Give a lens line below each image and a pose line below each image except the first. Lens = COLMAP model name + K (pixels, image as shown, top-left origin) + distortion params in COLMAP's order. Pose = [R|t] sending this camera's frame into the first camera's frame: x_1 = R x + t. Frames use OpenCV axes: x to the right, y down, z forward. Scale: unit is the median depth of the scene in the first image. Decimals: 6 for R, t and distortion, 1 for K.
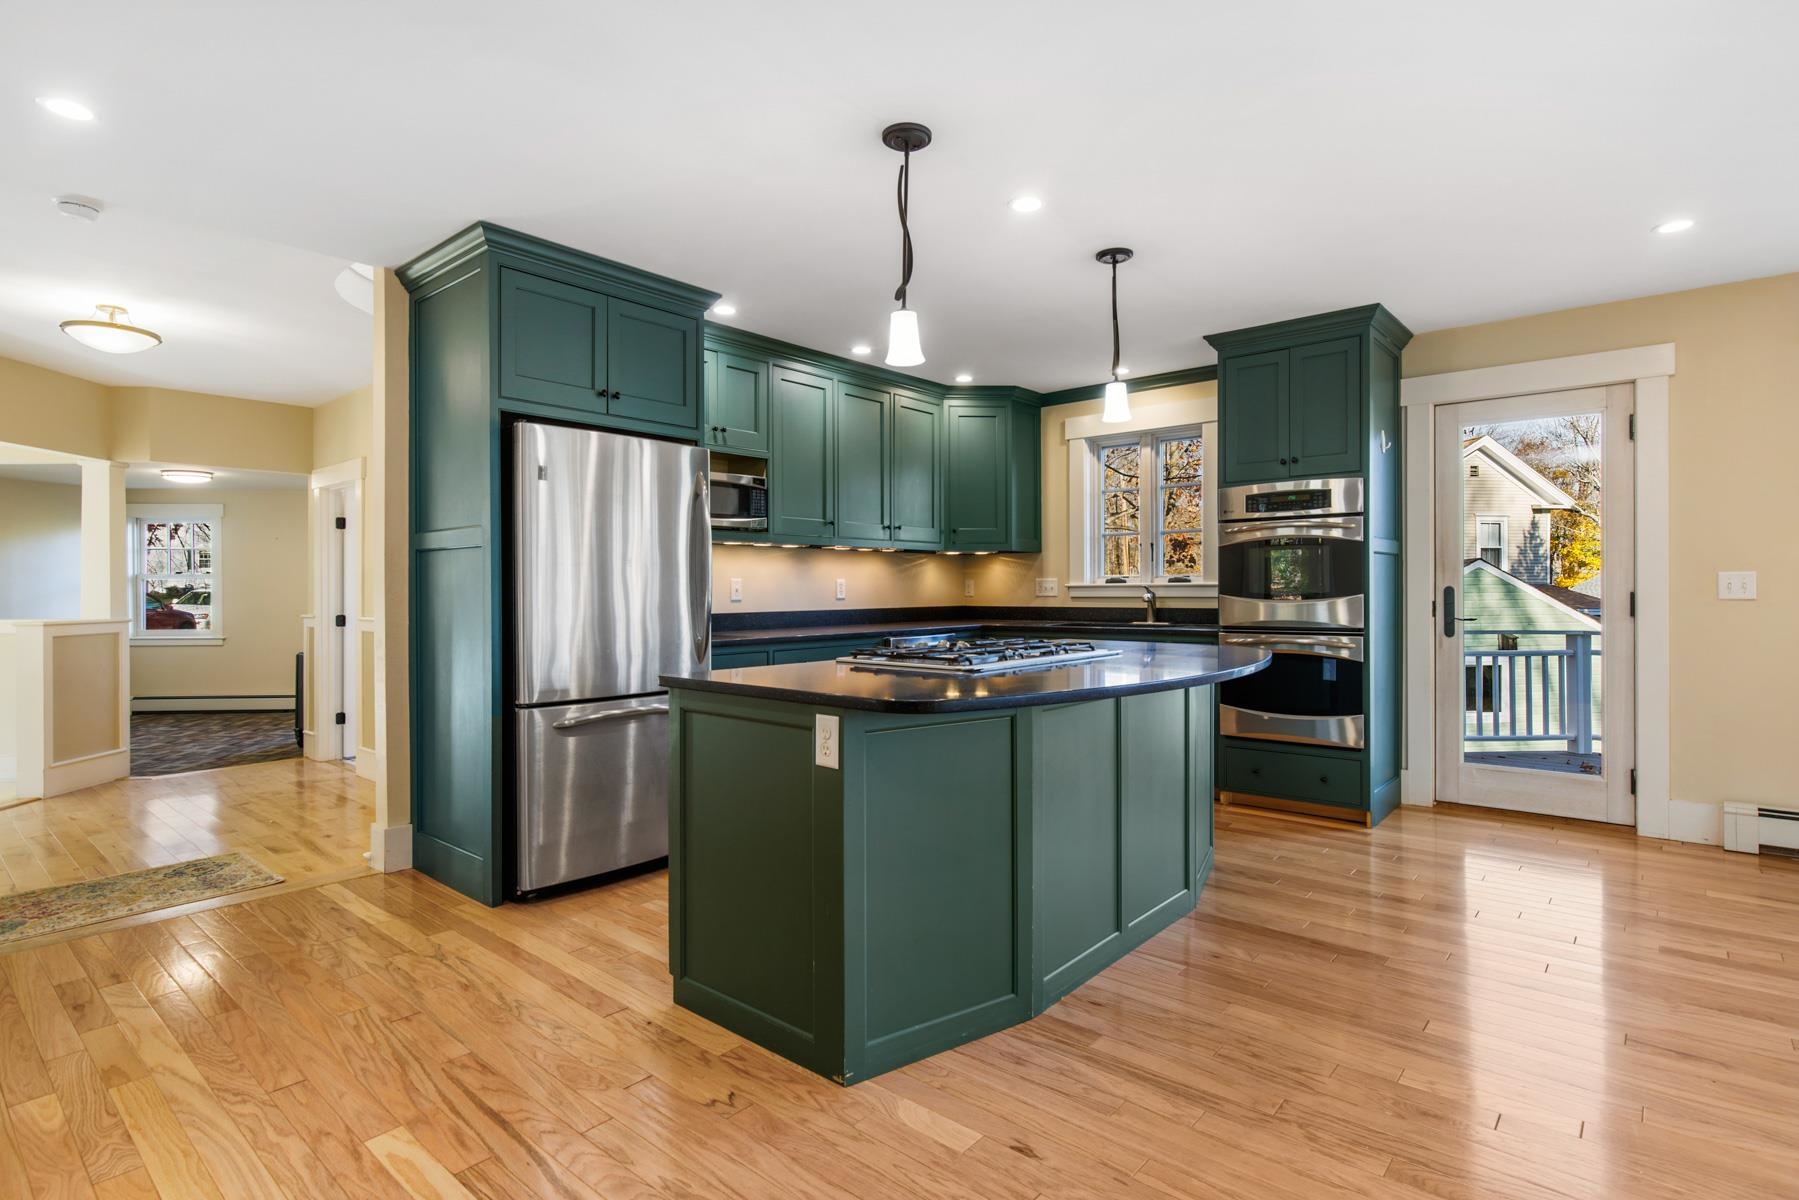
lens RADIAL K [[903.5, 0, 903.7], [0, 903.5, 592.8], [0, 0, 1]] dist [-0.005632, -0.000129]
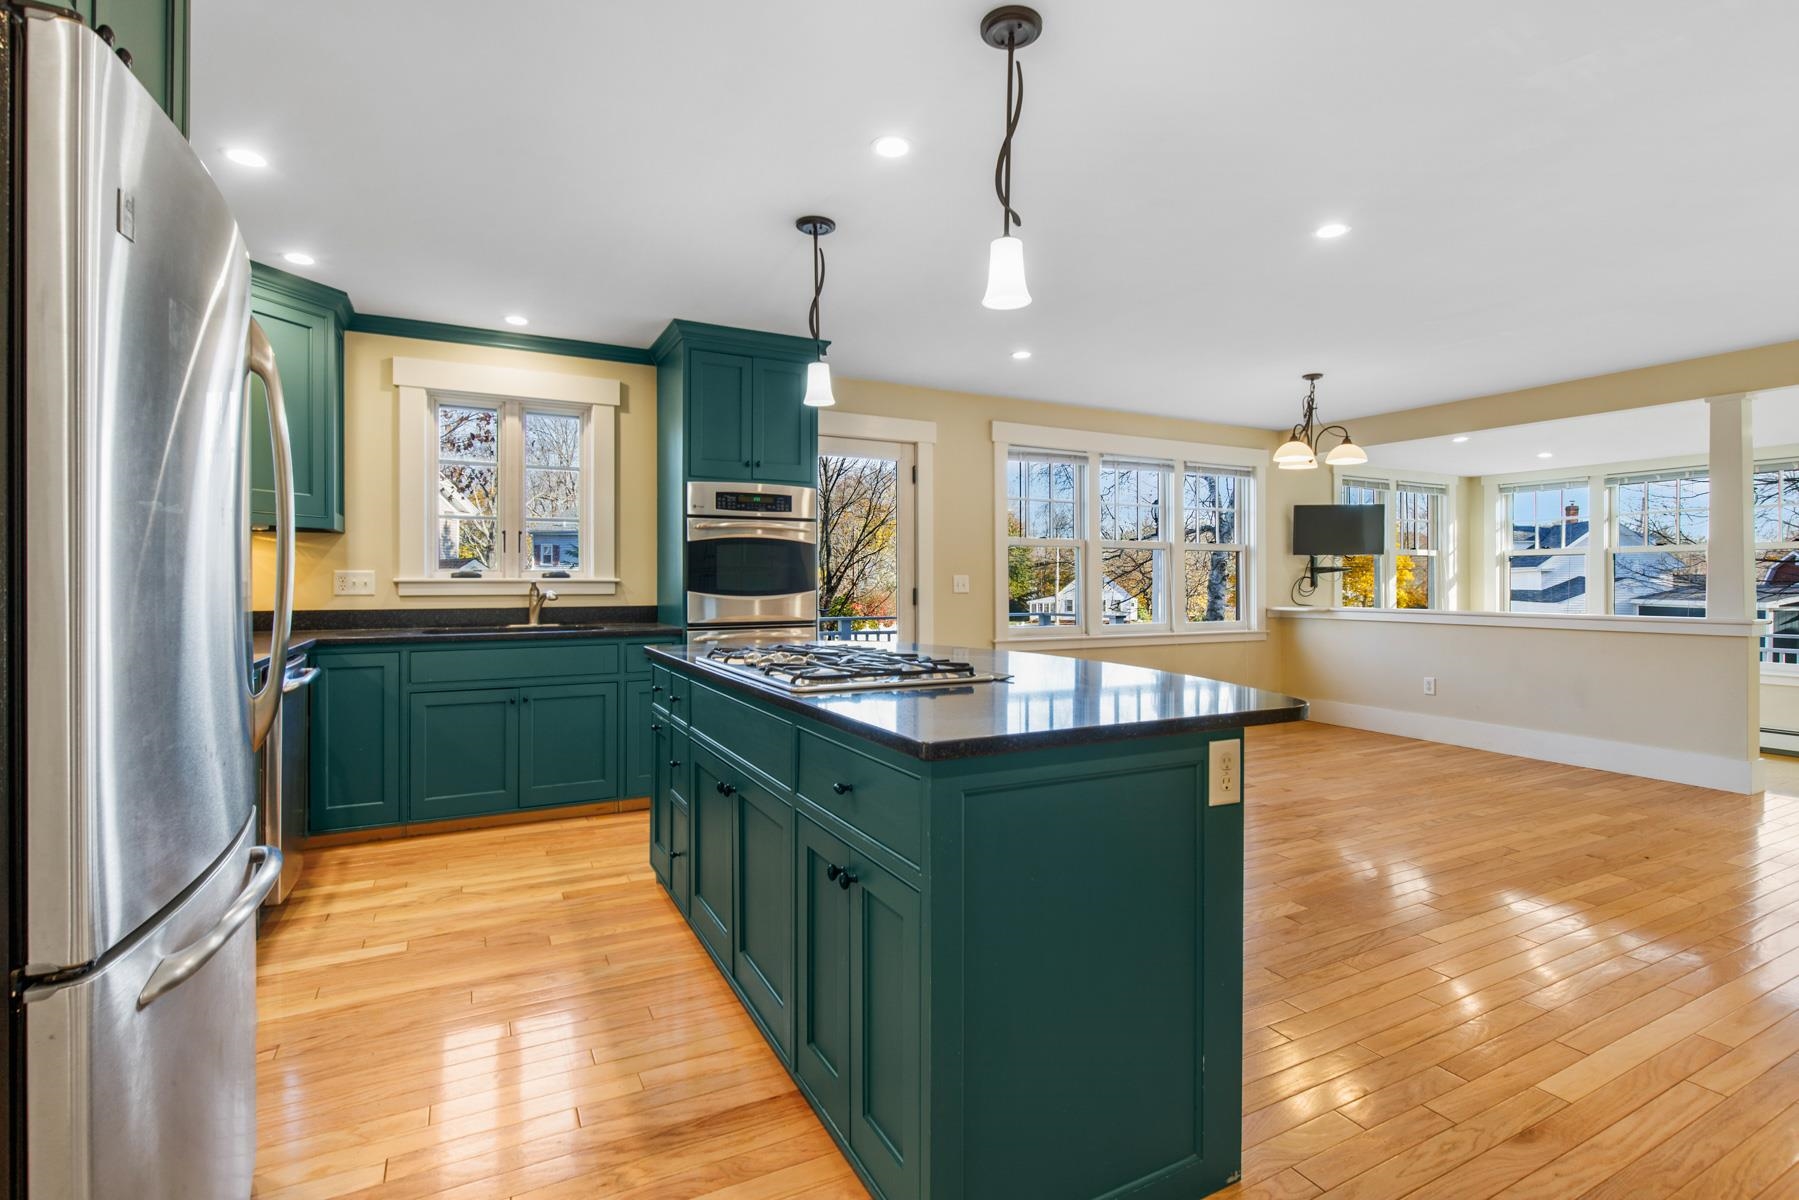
lens RADIAL K [[844.6, 0, 906.2], [0, 844.6, 592.0], [0, 0, 1]] dist [0.001510, 0.000254]
pose [[0.357607, -0.004561, 0.933861, -0.416853], [0.001866, 0.999990, 0.004169, -0.000670], [-0.933870, 0.000252, 0.357612, 0.466407]]
